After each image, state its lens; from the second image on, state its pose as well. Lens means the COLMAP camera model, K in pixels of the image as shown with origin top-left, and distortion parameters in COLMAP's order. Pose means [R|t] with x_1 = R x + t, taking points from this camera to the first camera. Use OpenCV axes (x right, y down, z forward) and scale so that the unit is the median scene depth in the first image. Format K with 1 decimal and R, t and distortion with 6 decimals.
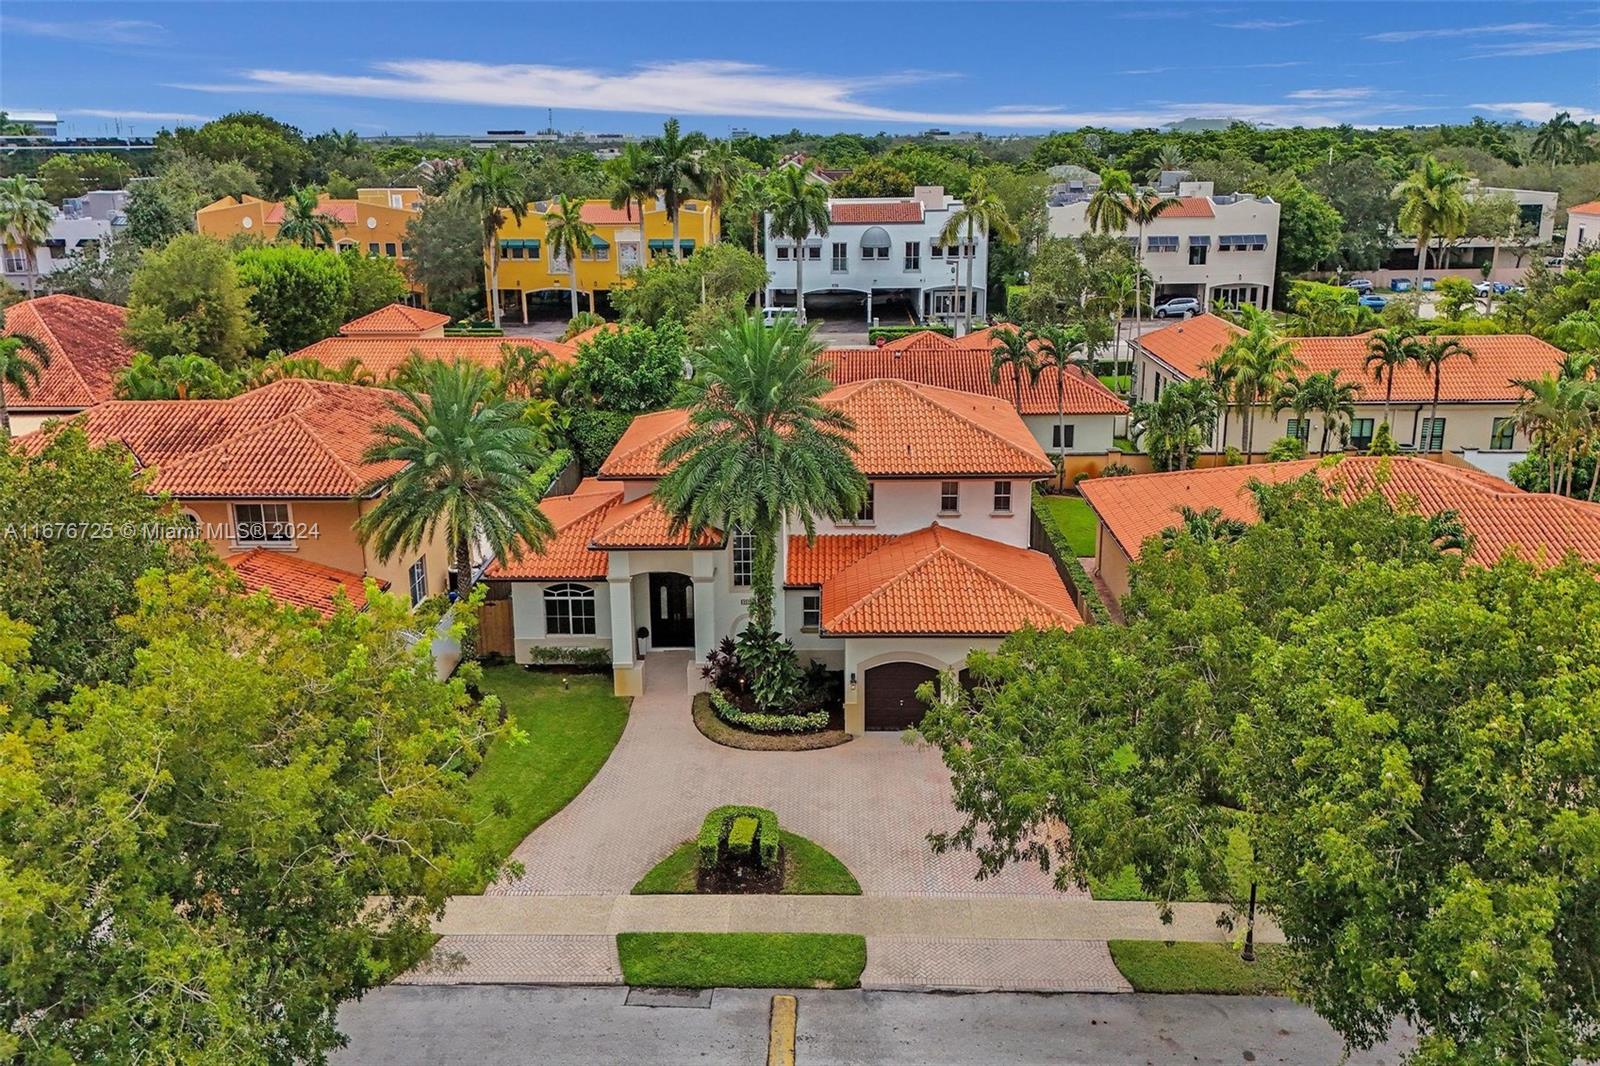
lens RADIAL K [[1399.3, 0, 800.0], [0, 1399.3, 533.0], [0, 0, 1]] dist [0.091901, -0.146224]
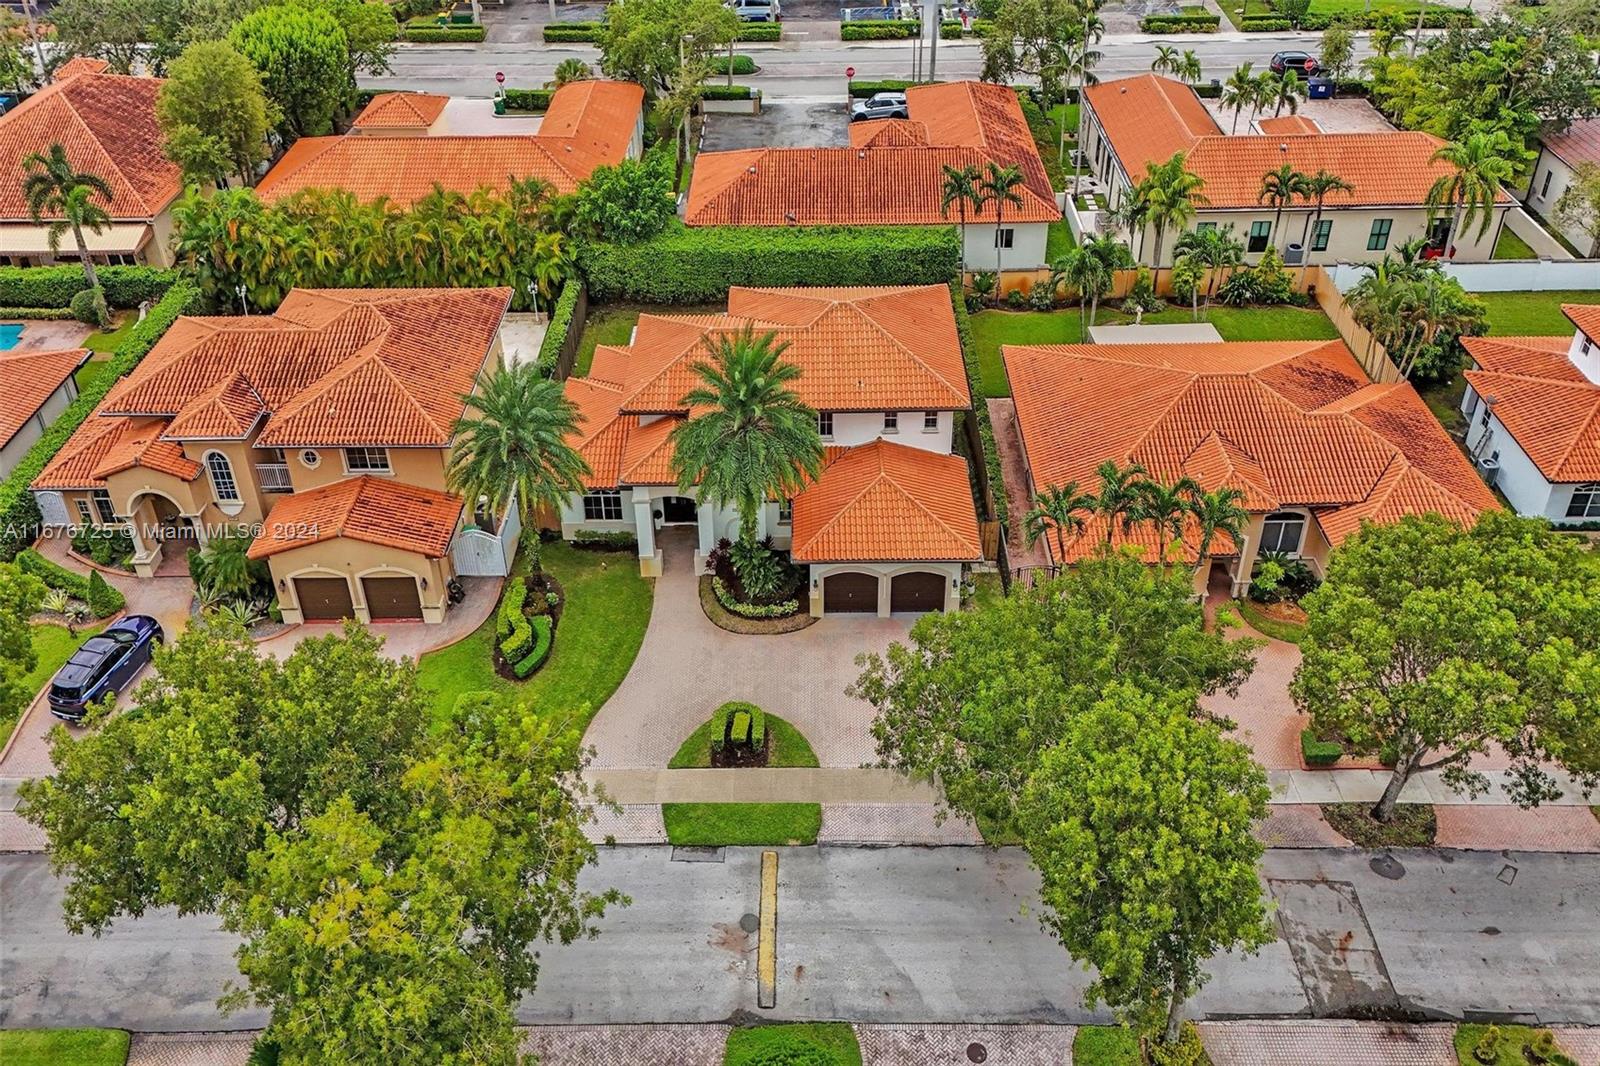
lens RADIAL K [[1396.1, 0, 816.9], [0, 1396.1, 533.4], [0, 0, 1]] dist [0.096181, -0.156731]
pose [[0.999605, -0.010388, 0.026132, 0.003215], [0.001334, 0.945735, 0.324938, -0.371481], [-0.028090, -0.324774, 0.945374, -0.278226]]
